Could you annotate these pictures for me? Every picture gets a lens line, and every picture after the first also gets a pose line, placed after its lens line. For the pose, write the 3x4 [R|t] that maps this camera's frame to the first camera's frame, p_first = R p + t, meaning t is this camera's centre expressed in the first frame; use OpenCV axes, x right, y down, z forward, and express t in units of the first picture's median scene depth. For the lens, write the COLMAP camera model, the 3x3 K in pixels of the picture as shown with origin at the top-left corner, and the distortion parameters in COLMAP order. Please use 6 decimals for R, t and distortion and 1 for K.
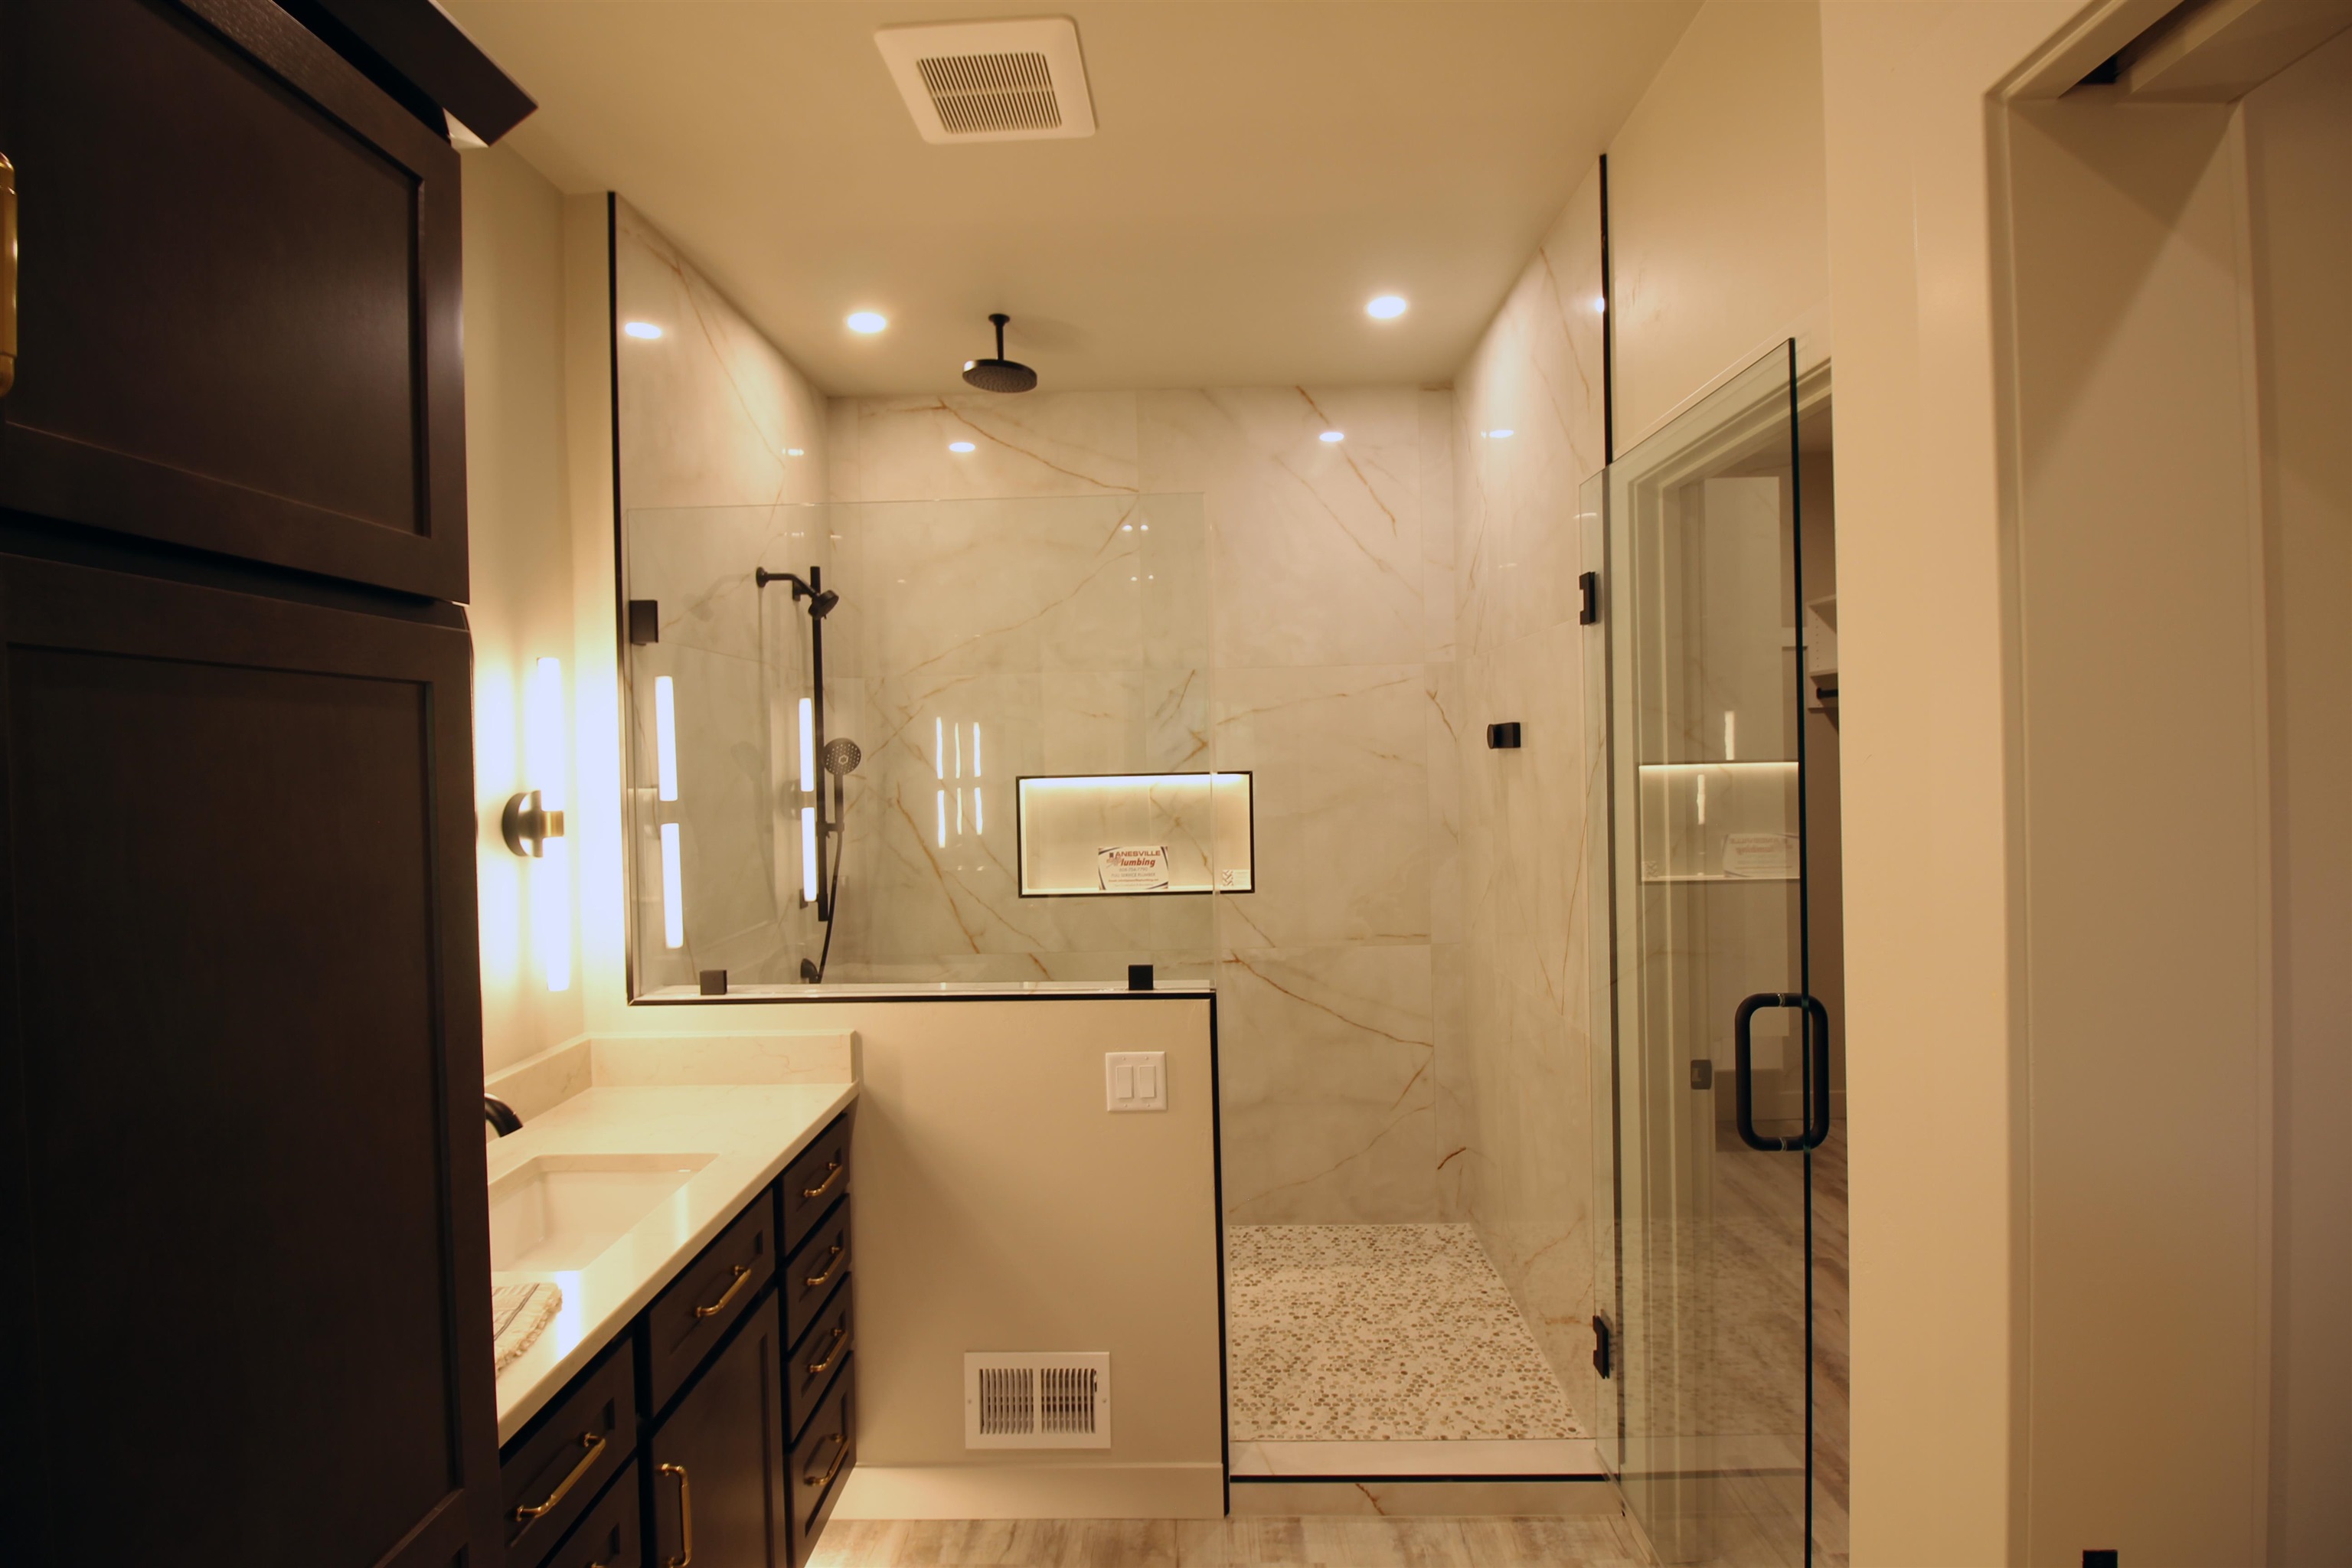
lens RADIAL K [[1082.9, 0, 1174.2], [0, 1082.9, 775.7], [0, 0, 1]] dist [-0.000342, -0.012954]
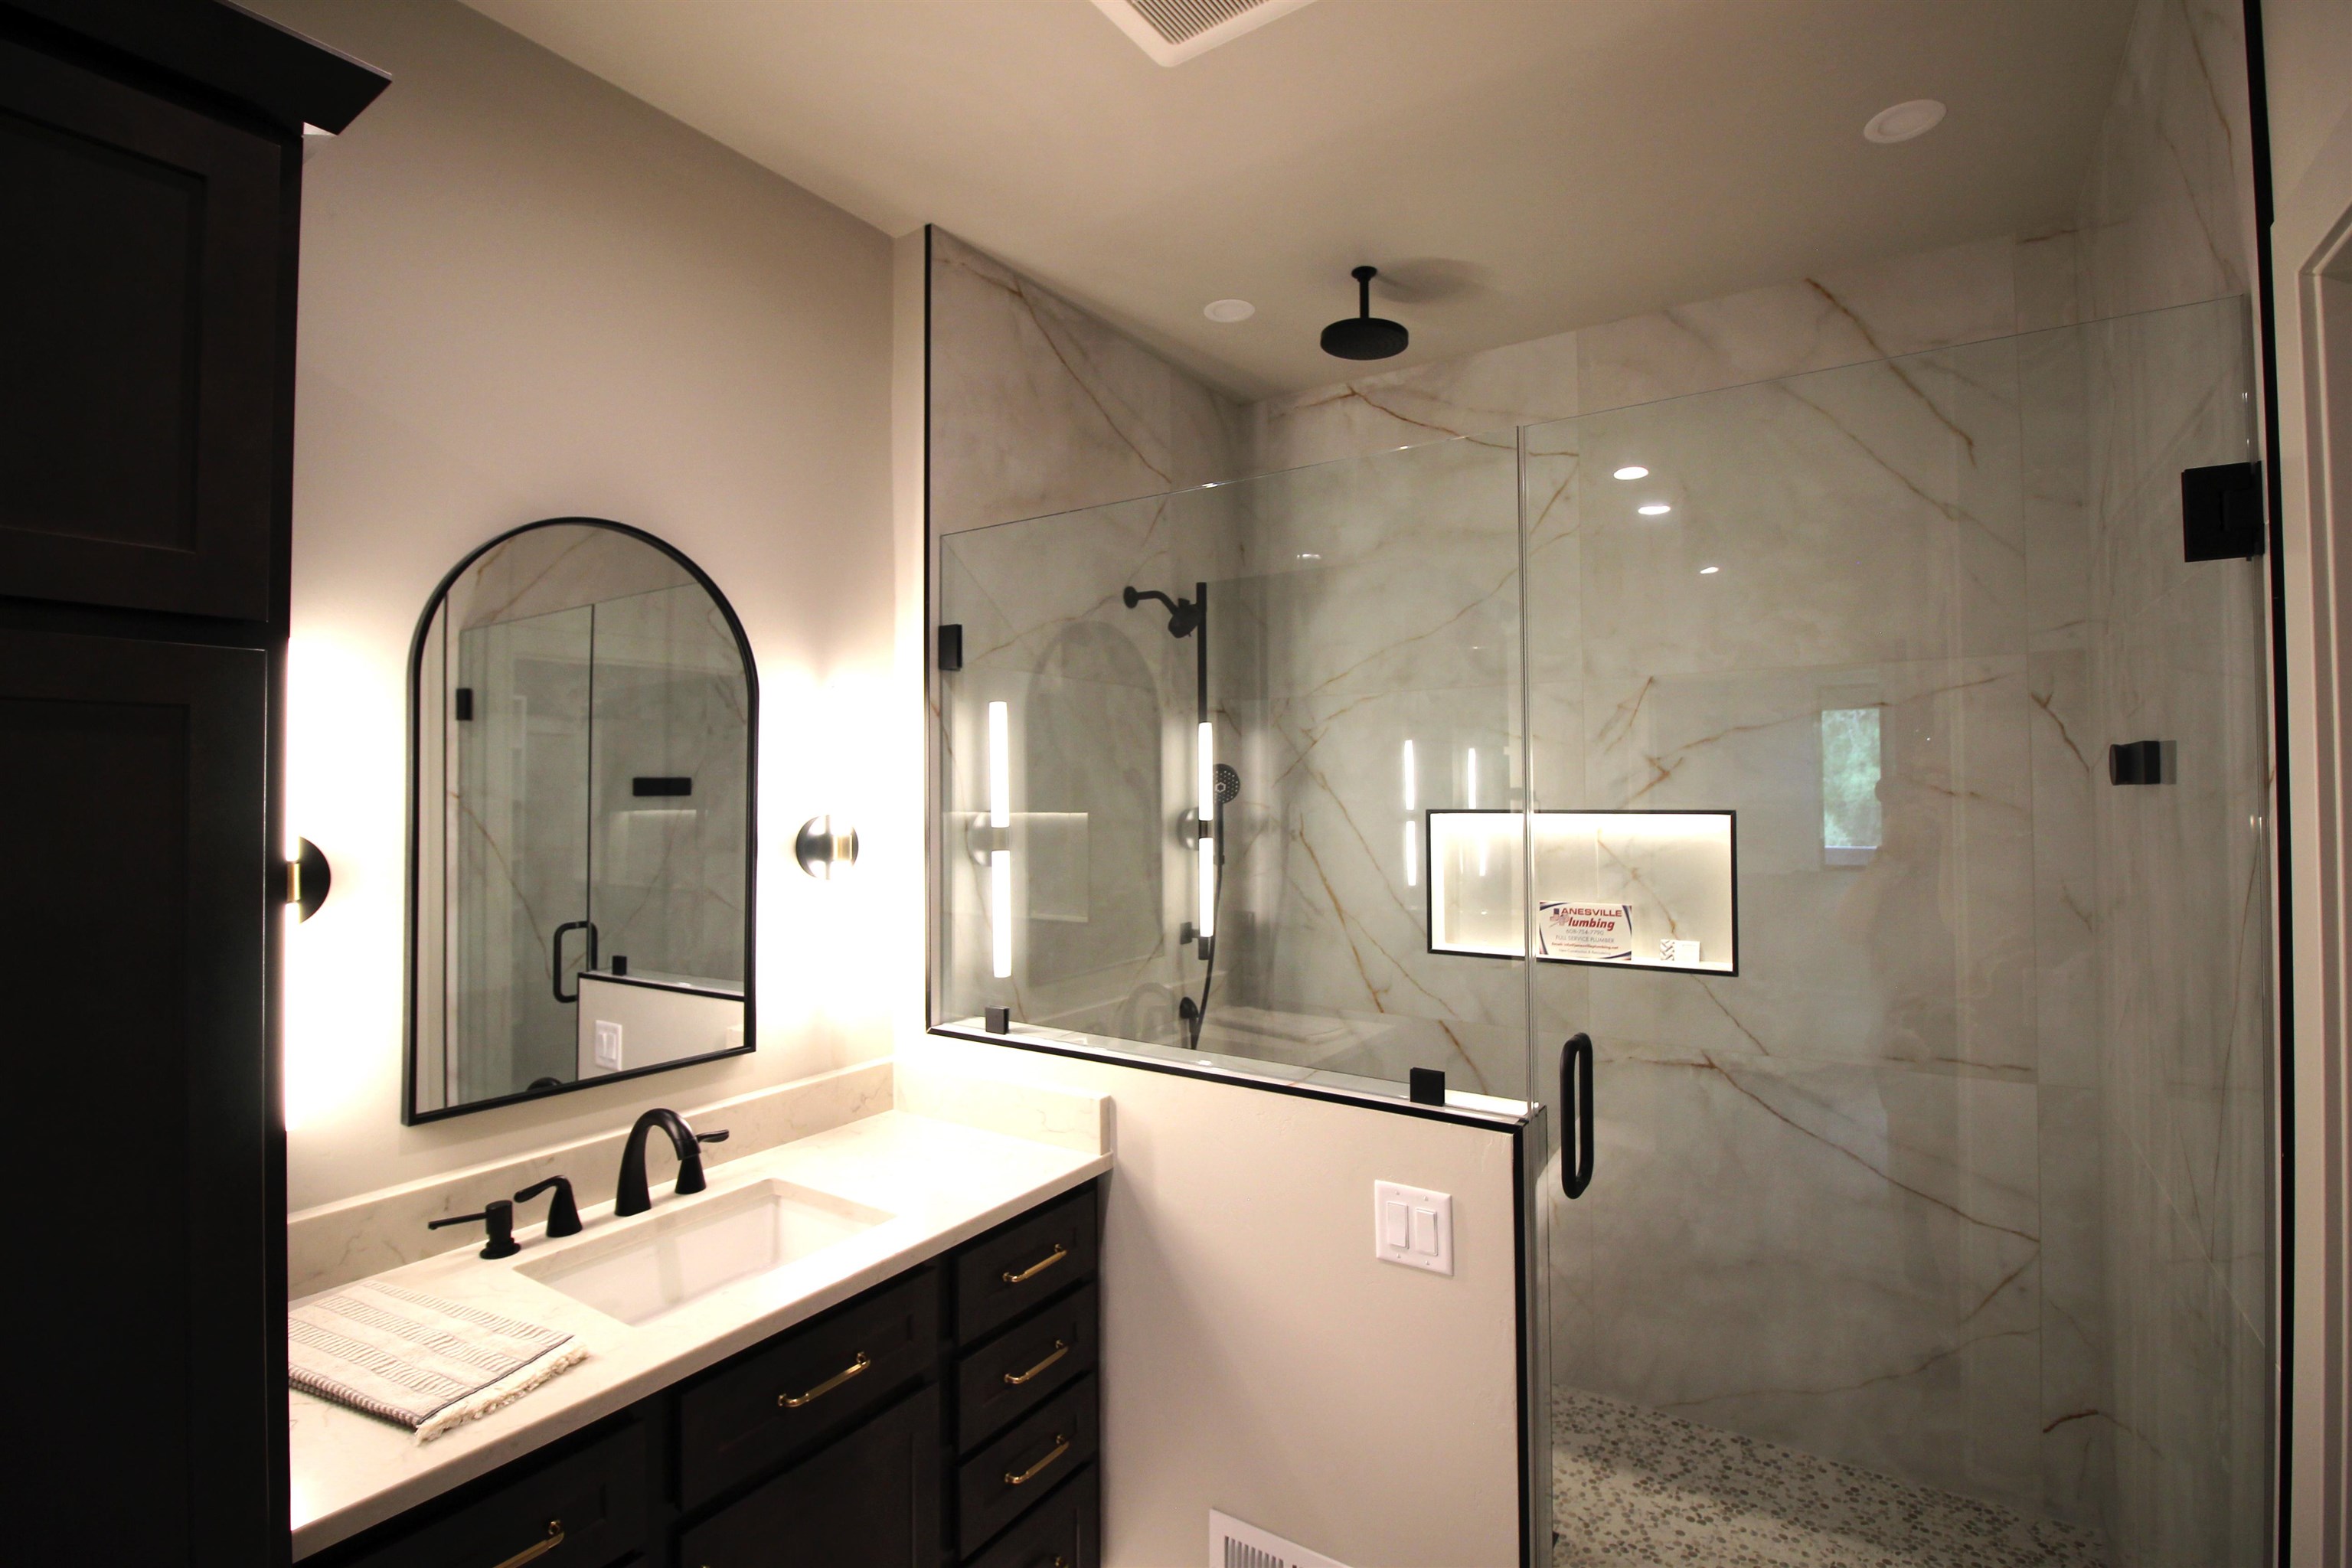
lens RADIAL K [[1082.9, 0, 1174.2], [0, 1082.9, 775.7], [0, 0, 1]] dist [-0.000342, -0.012954]
pose [[0.849287, 0.007740, -0.527875, 0.147742], [-0.020617, 0.999616, -0.018514, -0.006910], [0.527529, 0.026607, 0.849120, 0.188311]]
